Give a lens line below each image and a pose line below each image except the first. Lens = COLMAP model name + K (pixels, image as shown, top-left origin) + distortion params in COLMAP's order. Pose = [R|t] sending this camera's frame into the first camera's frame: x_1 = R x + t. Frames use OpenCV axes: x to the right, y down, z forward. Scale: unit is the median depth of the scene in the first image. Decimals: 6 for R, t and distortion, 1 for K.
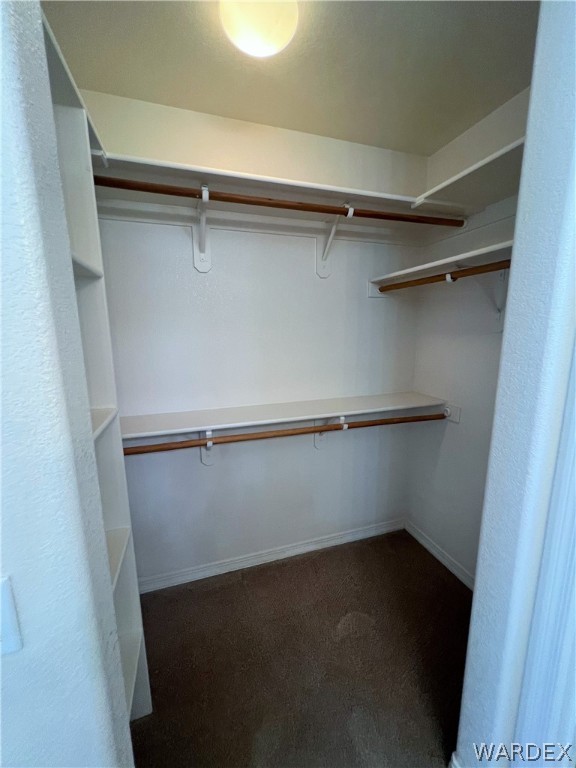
lens RADIAL K [[309.3, 0, 267.5], [0, 309.3, 382.3], [0, 0, 1]] dist [-0.003893, 0.000824]
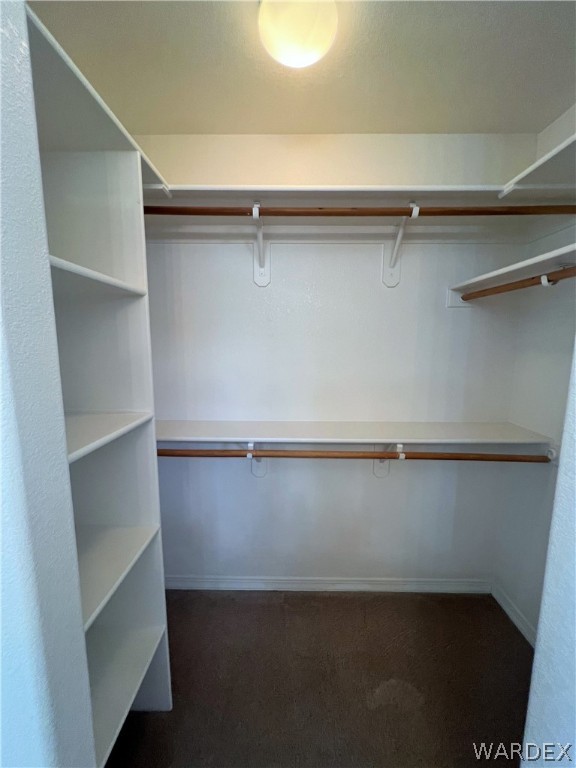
lens RADIAL K [[309.3, 0, 272.5], [0, 309.3, 382.5], [0, 0, 1]] dist [-0.003893, 0.000824]
pose [[0.947508, 0.056542, -0.314693, 0.177530], [-0.068656, 0.997260, -0.027534, -0.013695], [0.312274, 0.047694, 0.948794, 0.060002]]
